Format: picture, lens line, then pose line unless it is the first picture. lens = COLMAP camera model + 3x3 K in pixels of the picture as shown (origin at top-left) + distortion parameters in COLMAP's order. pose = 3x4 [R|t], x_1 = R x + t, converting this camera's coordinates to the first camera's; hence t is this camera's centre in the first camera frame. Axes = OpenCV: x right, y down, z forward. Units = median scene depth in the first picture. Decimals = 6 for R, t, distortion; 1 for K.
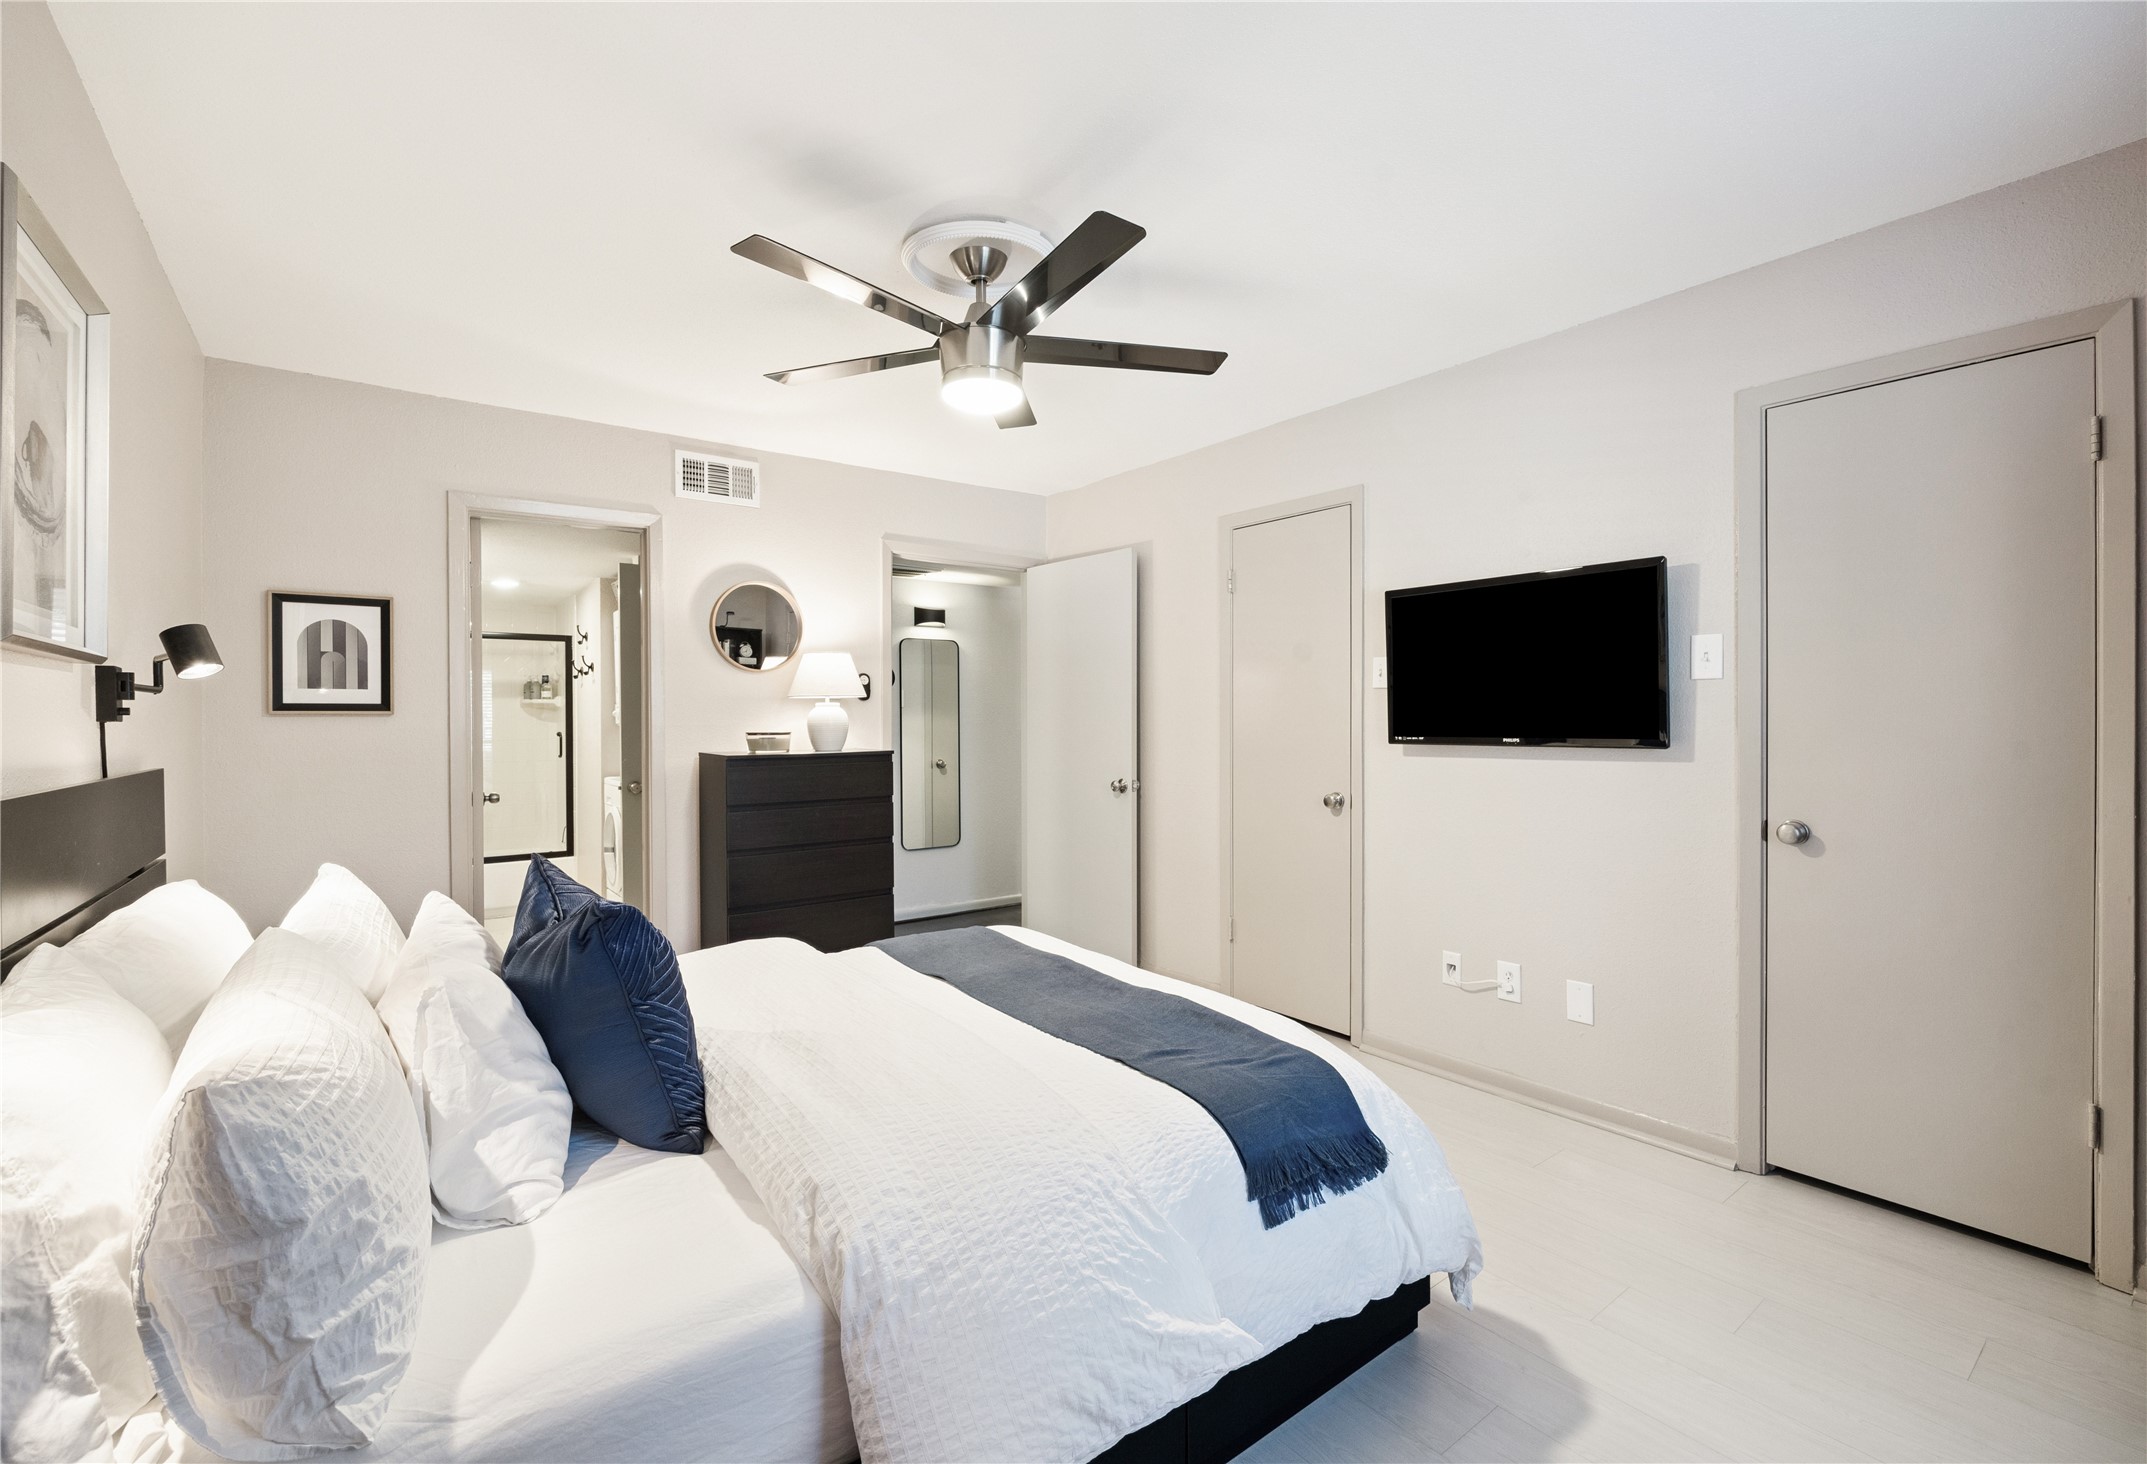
lens RADIAL K [[932.0, 0, 1073.1], [0, 932.0, 730.3], [0, 0, 1]] dist [-0.000652, -0.000021]
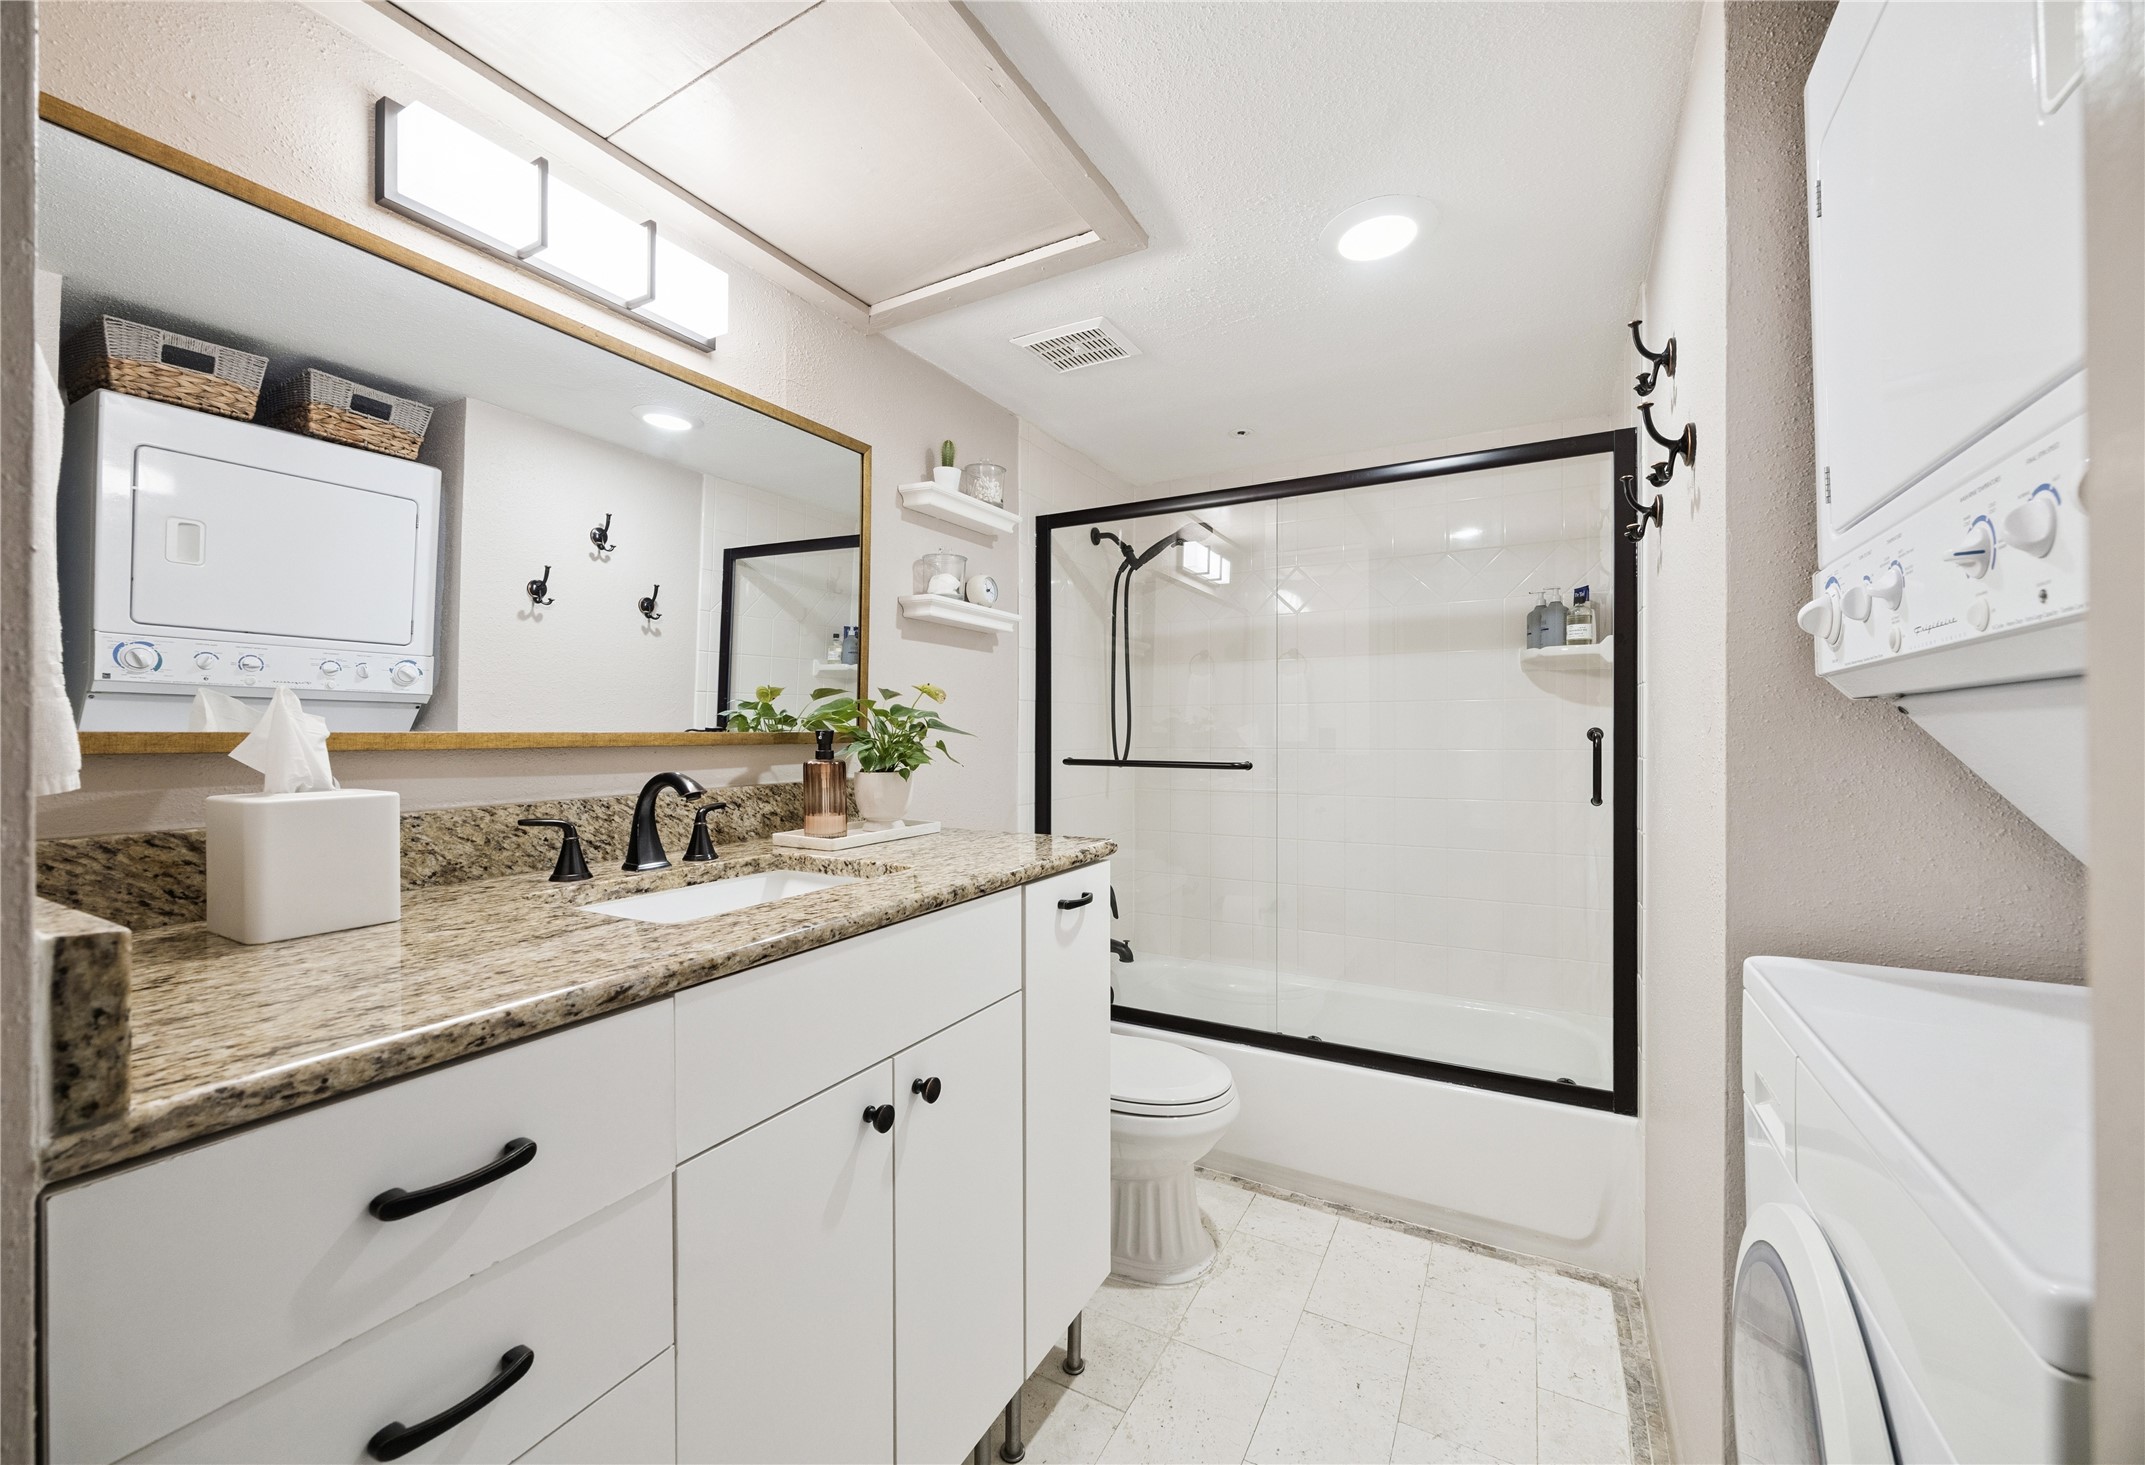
lens RADIAL K [[847.7, 0, 1068.6], [0, 847.7, 730.6], [0, 0, 1]] dist [0.000499, -0.000021]
pose [[0.409950, 0.003080, -0.912103, -0.345874], [-0.005582, 0.999984, 0.000868, 0.003344], [0.912091, 0.004735, 0.409960, 0.691365]]
